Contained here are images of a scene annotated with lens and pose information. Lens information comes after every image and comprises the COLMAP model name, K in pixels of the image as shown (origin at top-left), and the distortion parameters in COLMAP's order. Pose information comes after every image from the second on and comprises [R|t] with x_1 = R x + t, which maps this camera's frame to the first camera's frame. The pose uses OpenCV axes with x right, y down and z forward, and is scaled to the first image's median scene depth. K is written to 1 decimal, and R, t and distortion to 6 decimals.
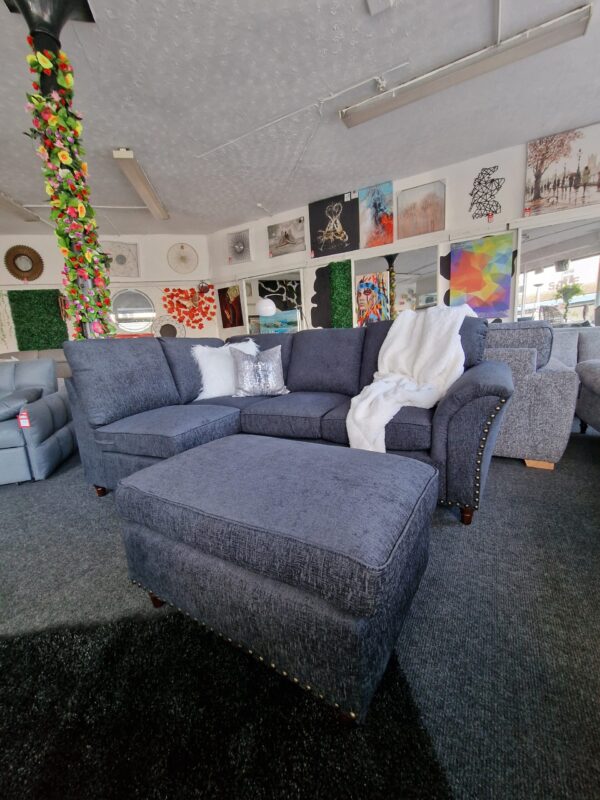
lens RADIAL K [[328.1, 0, 304.2], [0, 328.1, 398.3], [0, 0, 1]] dist [0.000850, -0.002729]
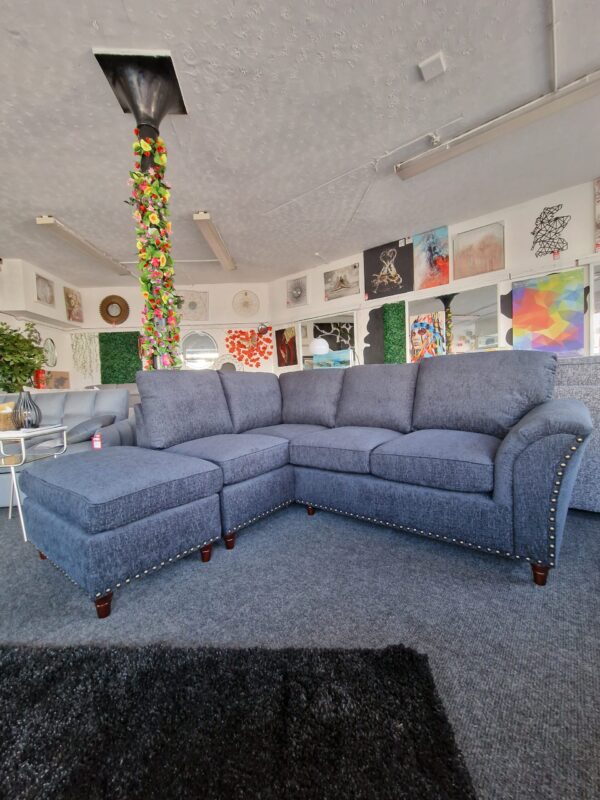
lens RADIAL K [[328.1, 0, 304.0], [0, 328.1, 398.0], [0, 0, 1]] dist [0.000850, -0.002729]
pose [[0.987046, 0.024785, -0.158510, 0.005982], [-0.044355, 0.991643, -0.121147, 0.020911], [0.154183, 0.126608, 0.979897, 0.003587]]
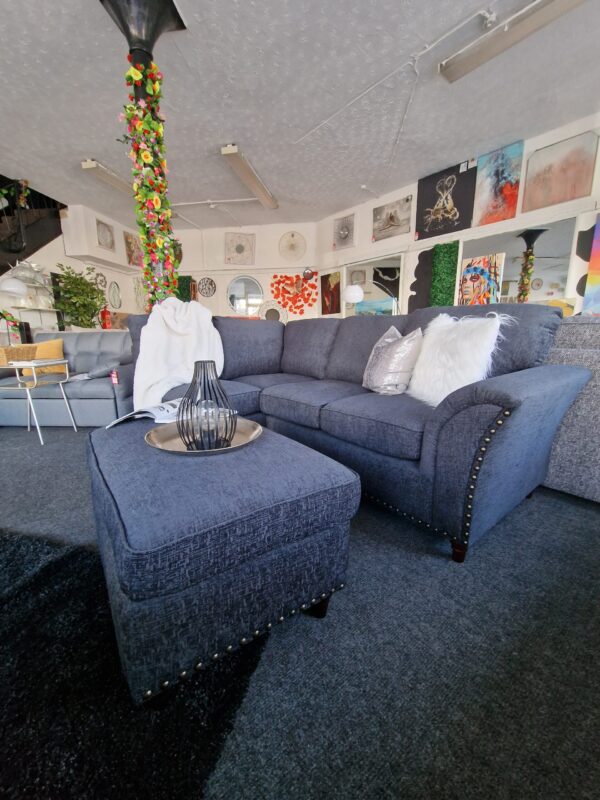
lens RADIAL K [[328.1, 0, 303.9], [0, 328.1, 398.8], [0, 0, 1]] dist [0.000850, -0.002729]
pose [[0.928258, 0.128531, -0.349023, 0.250581], [-0.117797, 0.991680, 0.051905, -0.005342], [0.352790, -0.007067, 0.935676, 0.078921]]
